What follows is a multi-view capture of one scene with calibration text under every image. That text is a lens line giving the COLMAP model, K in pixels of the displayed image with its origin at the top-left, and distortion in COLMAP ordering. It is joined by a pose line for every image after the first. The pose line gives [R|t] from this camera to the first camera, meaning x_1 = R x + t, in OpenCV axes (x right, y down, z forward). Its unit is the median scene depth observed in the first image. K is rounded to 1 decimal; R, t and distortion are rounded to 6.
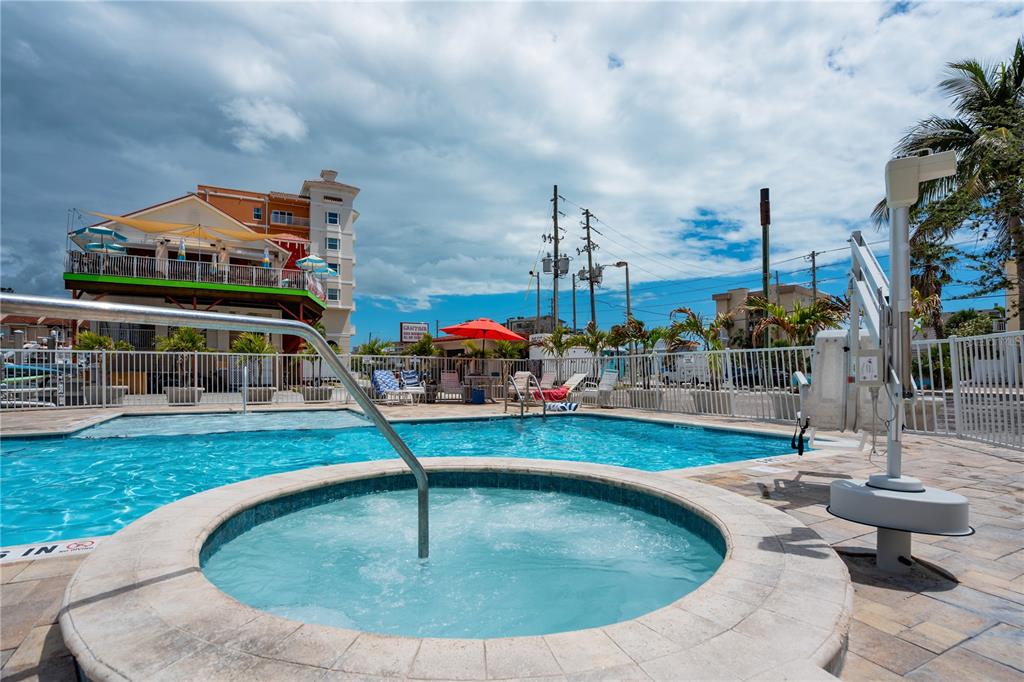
lens RADIAL K [[473.0, 0, 512.0], [0, 473.0, 341.0], [0, 0, 1]] dist [-0.025372, 0.000393]
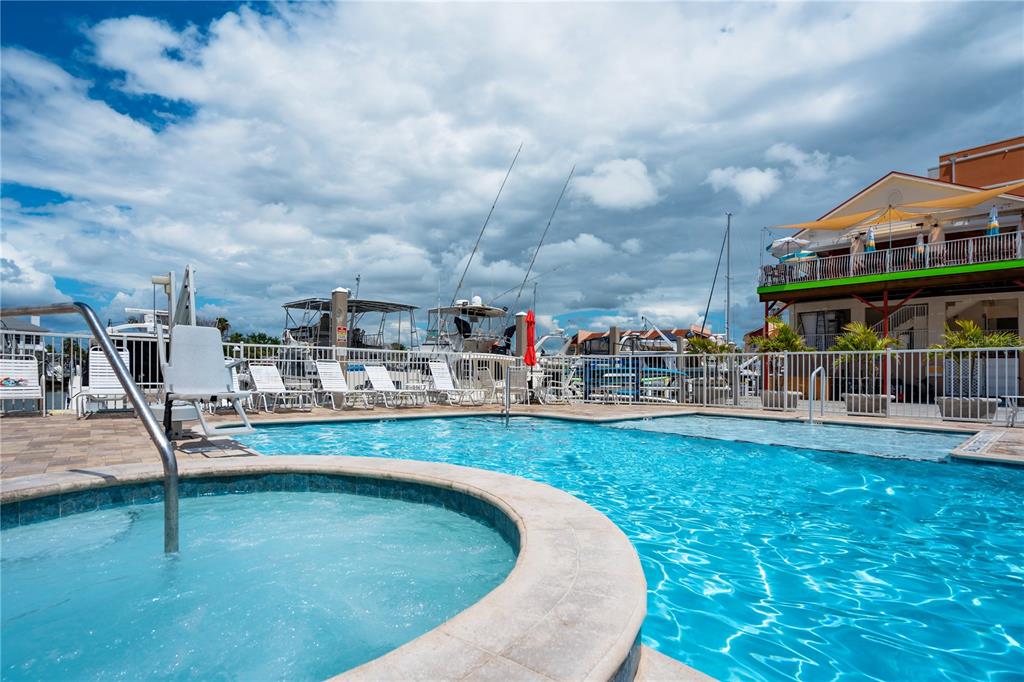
lens RADIAL K [[508.7, 0, 511.4], [0, 508.7, 373.9], [0, 0, 1]] dist [0.000572, 0.000031]
pose [[0.263008, 0.001816, -0.964792, 0.049931], [0.050446, 0.998604, 0.015632, 0.009757], [0.963474, -0.052781, 0.262549, 0.093305]]
